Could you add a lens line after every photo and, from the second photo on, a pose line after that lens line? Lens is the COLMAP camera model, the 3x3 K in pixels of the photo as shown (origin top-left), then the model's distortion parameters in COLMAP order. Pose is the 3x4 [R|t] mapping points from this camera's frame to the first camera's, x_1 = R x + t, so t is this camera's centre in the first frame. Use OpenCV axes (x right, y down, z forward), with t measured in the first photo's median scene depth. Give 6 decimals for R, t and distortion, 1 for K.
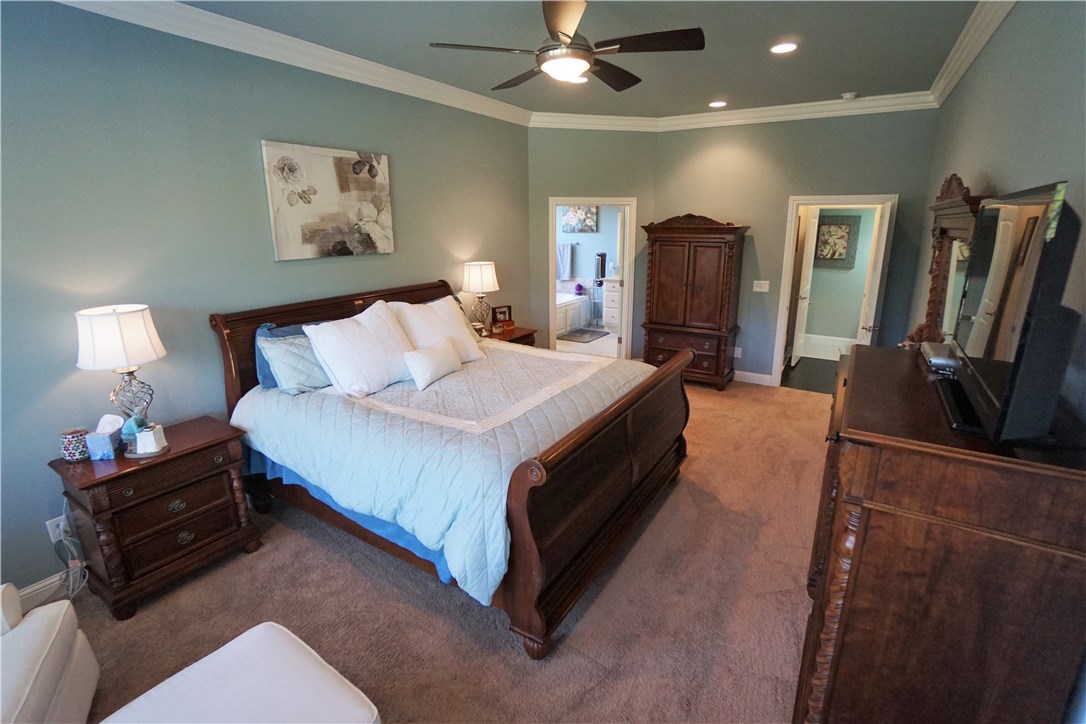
lens RADIAL K [[527.7, 0, 559.3], [0, 527.7, 364.6], [0, 0, 1]] dist [0.001280, 0.000135]
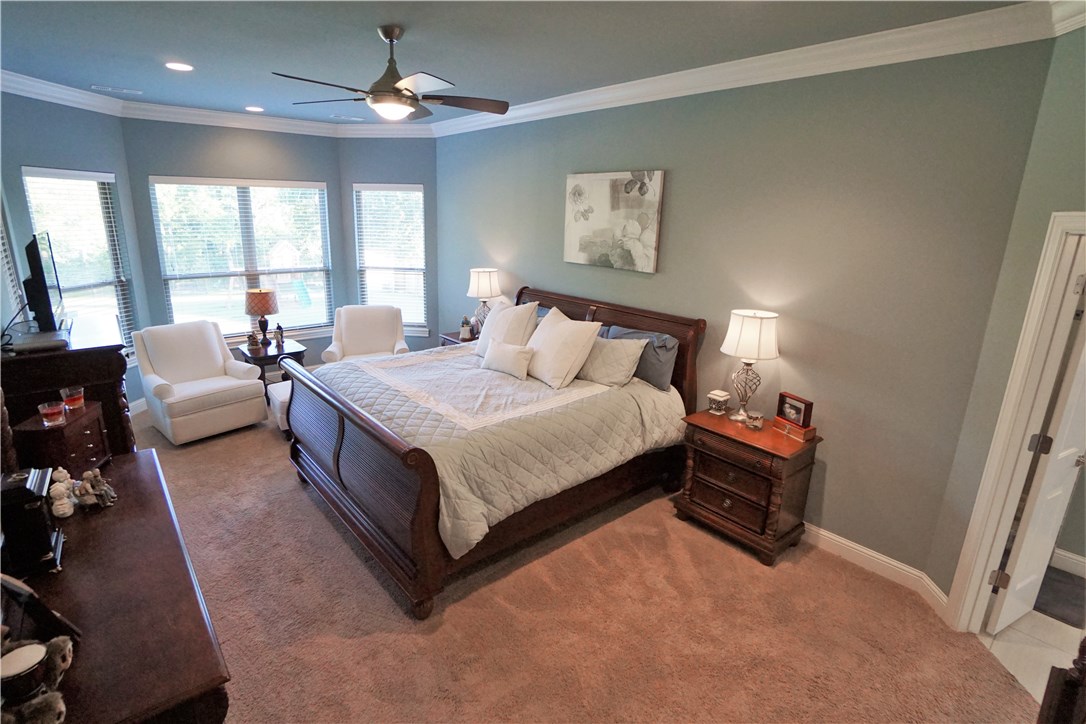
lens RADIAL K [[527.7, 0, 559.3], [0, 527.7, 364.6], [0, 0, 1]] dist [0.001280, 0.000135]
pose [[-0.297614, 0.223374, -0.928187, 0.685345], [-0.312589, 0.895849, 0.315820, -0.334726], [0.902061, 0.384133, -0.196793, 1.181320]]
